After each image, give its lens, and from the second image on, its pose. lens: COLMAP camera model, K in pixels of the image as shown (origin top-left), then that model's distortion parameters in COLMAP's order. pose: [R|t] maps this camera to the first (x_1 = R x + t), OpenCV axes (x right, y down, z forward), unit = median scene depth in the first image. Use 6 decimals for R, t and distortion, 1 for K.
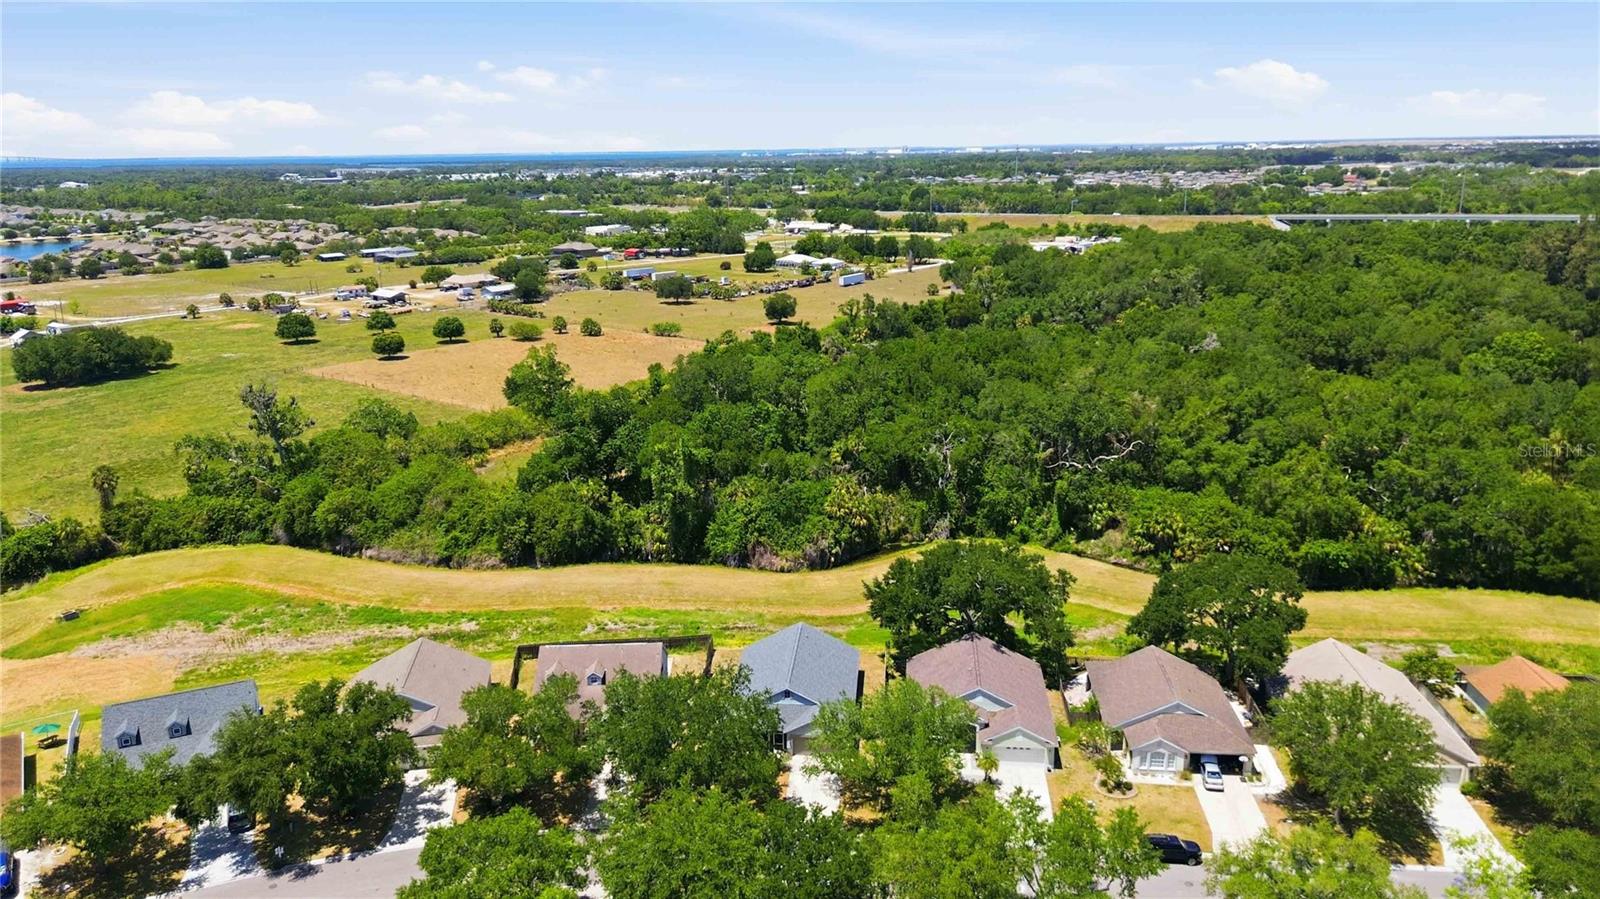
lens RADIAL K [[1145.9, 0, 800.0], [0, 1145.9, 449.5], [0, 0, 1]] dist [0.068766, -0.071890]
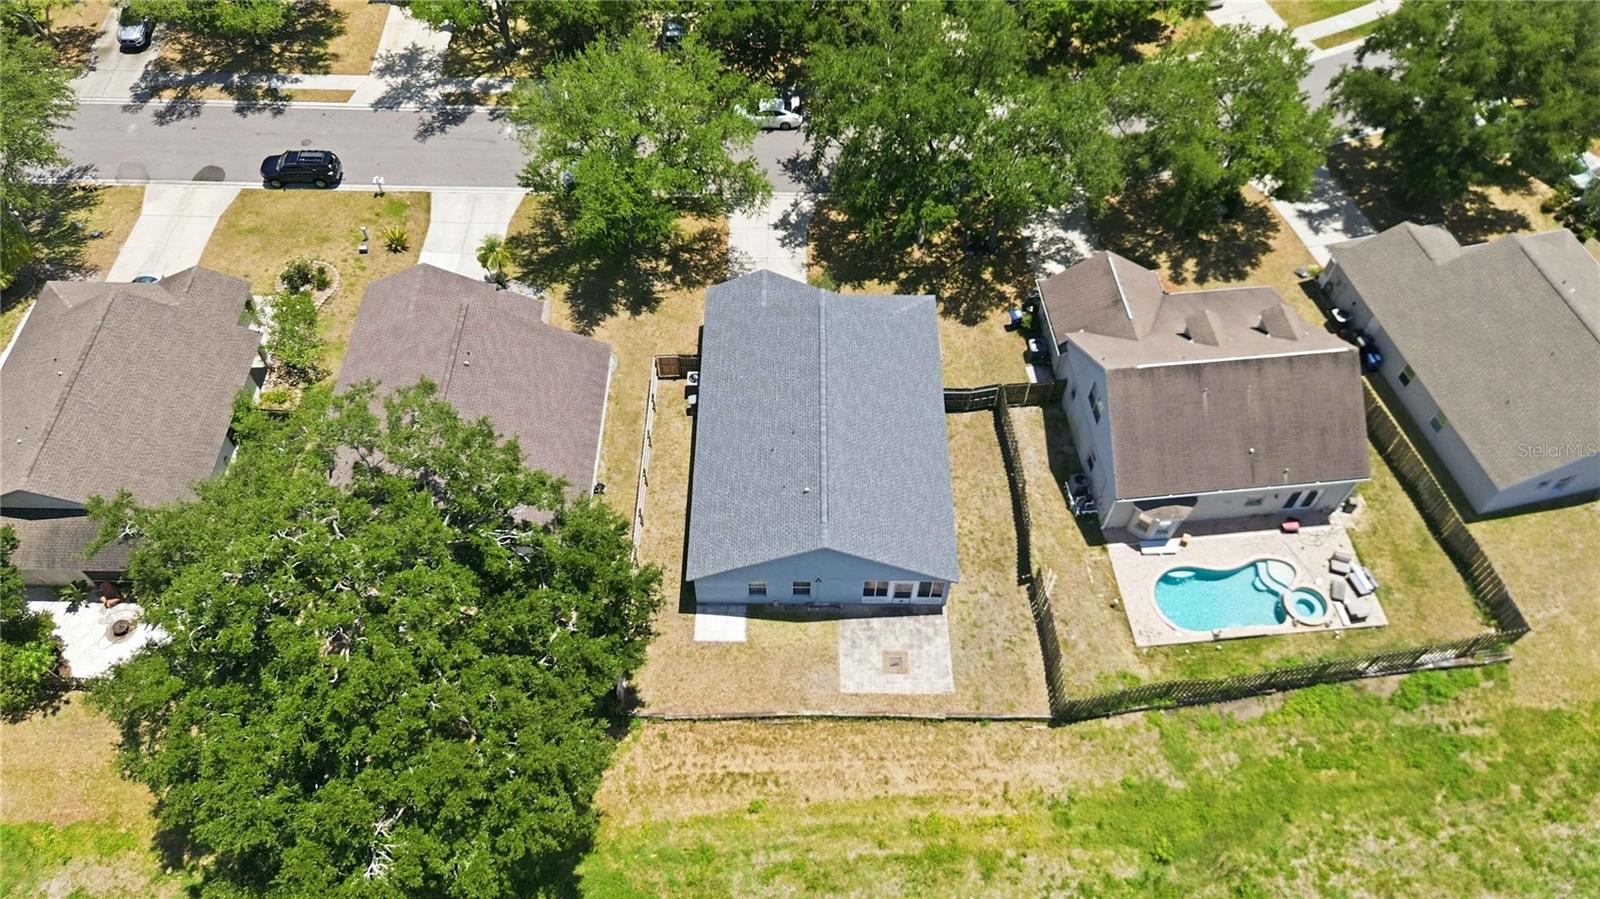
lens RADIAL K [[1145.9, 0, 800.0], [0, 1145.9, 449.5], [0, 0, 1]] dist [0.068766, -0.071890]
pose [[-0.996058, 0.078579, -0.041159, 0.018069], [-0.011208, 0.348792, 0.937133, -0.186553], [0.087995, 0.933900, -0.346536, 0.853727]]
